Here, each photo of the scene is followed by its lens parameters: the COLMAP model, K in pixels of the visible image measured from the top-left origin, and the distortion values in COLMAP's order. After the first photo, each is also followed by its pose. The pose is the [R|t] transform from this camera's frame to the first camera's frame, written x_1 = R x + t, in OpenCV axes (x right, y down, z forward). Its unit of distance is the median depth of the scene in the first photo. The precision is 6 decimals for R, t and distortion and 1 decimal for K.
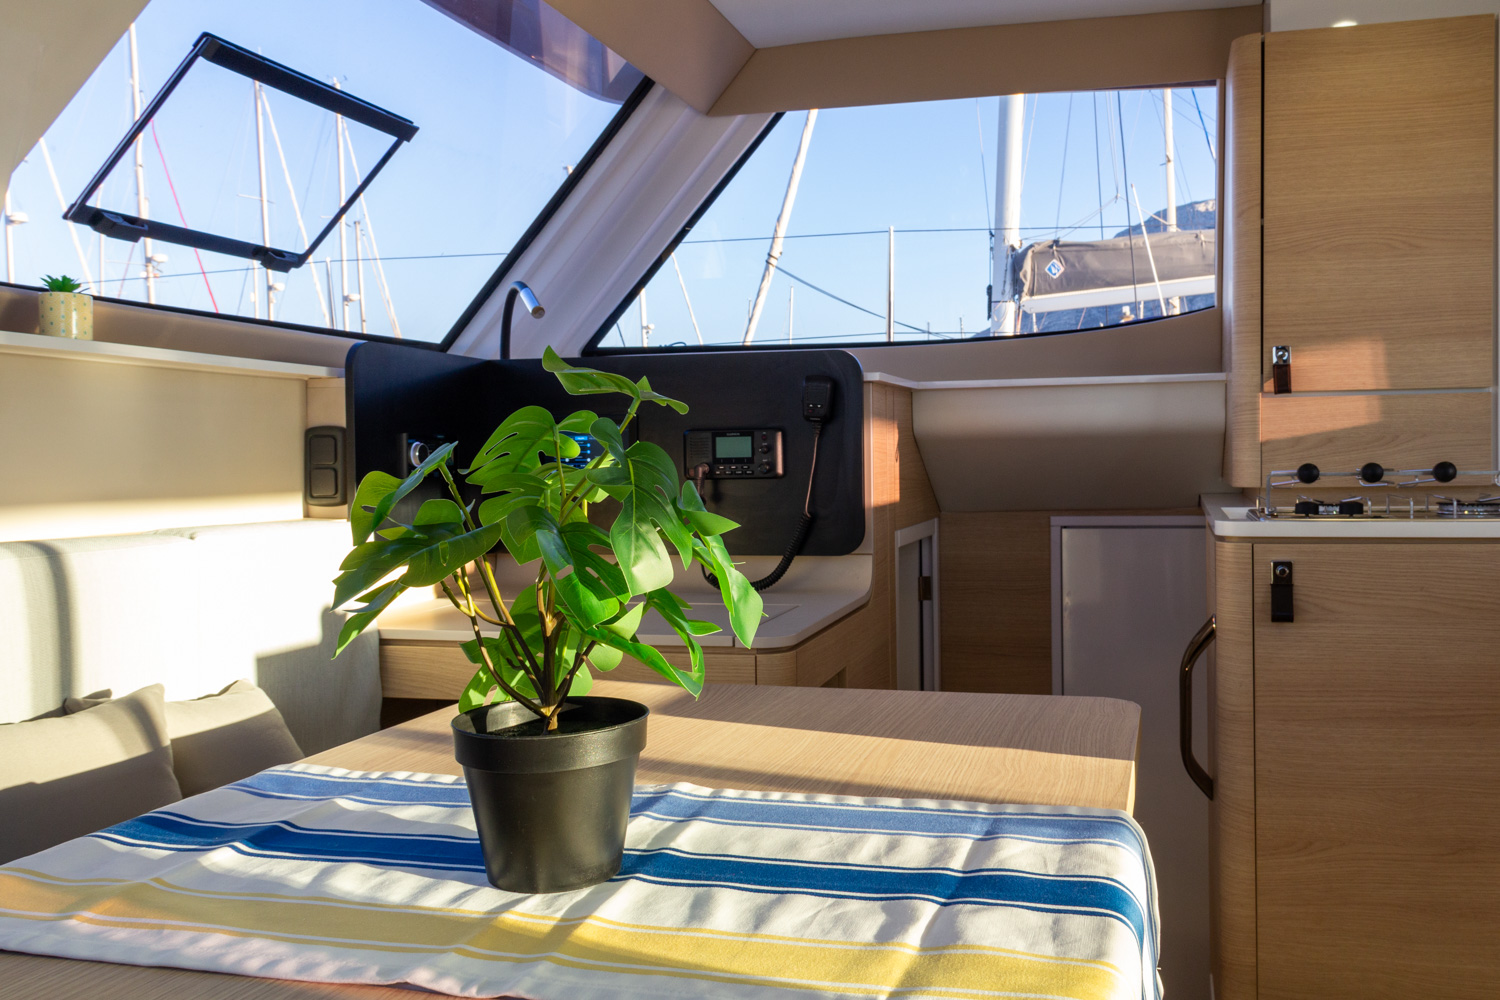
lens RADIAL K [[1379.1, 0, 795.2], [0, 1379.1, 519.1], [0, 0, 1]] dist [0.012304, 0.015271]
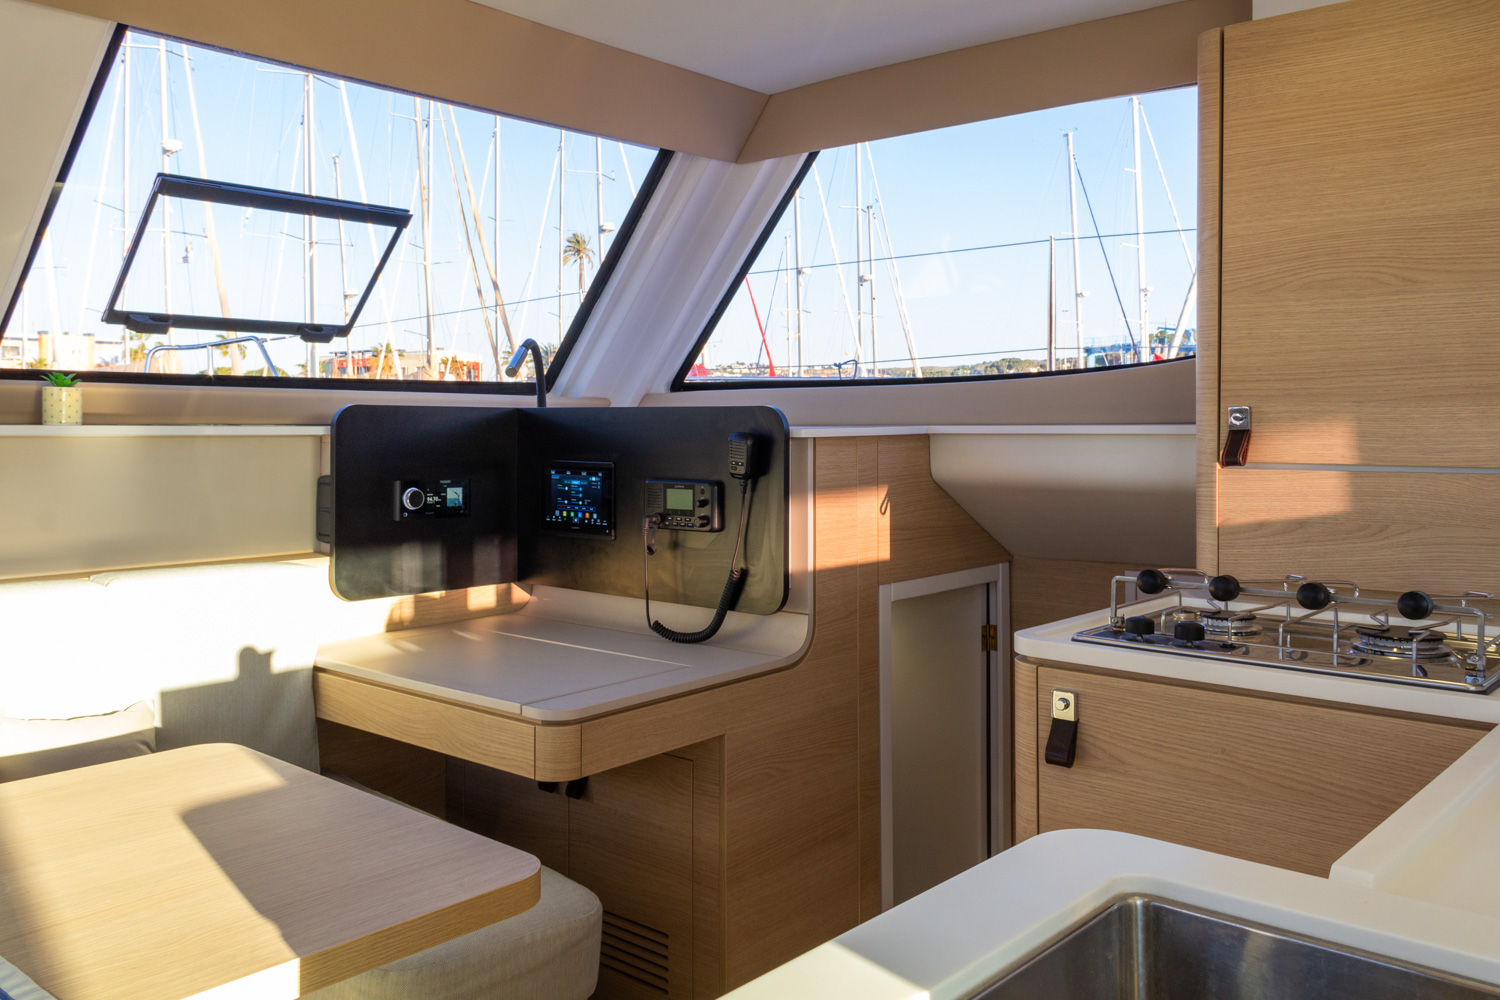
lens RADIAL K [[1302.7, 0, 740.6], [0, 1302.7, 439.4], [0, 0, 1]] dist [0.063539, -0.025801]
pose [[0.876741, 0.019395, -0.480572, 0.472610], [-0.025299, 0.999663, -0.005810, -0.094786], [0.480297, 0.017252, 0.876936, 0.179009]]
